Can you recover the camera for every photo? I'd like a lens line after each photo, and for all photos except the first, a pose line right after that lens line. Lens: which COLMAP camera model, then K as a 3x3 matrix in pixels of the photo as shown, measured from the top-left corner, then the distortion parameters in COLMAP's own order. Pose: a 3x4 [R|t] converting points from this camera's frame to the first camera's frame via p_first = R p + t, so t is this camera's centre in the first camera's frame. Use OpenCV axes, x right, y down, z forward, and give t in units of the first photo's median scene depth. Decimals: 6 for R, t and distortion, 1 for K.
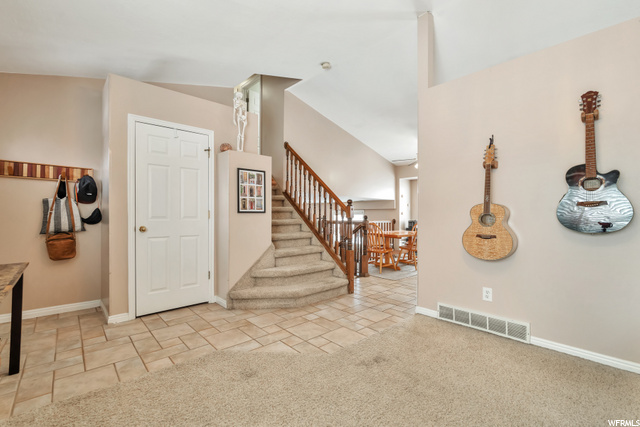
lens RADIAL K [[275.9, 0, 320.5], [0, 275.9, 213.1], [0, 0, 1]] dist [-0.001401, 0.000107]
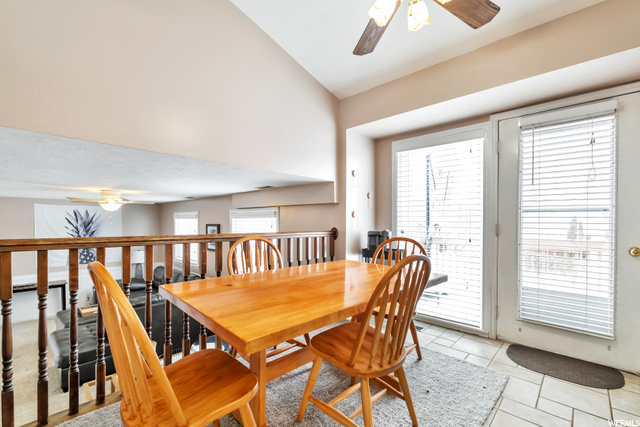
lens RADIAL K [[275.9, 0, 319.3], [0, 275.9, 217.9], [0, 0, 1]] dist [-0.001401, 0.000107]
pose [[0.998313, 0.001822, 0.058032, 0.221156], [-0.001730, 0.999997, -0.001632, 0.007113], [-0.058035, 0.001529, 0.998313, 0.588215]]
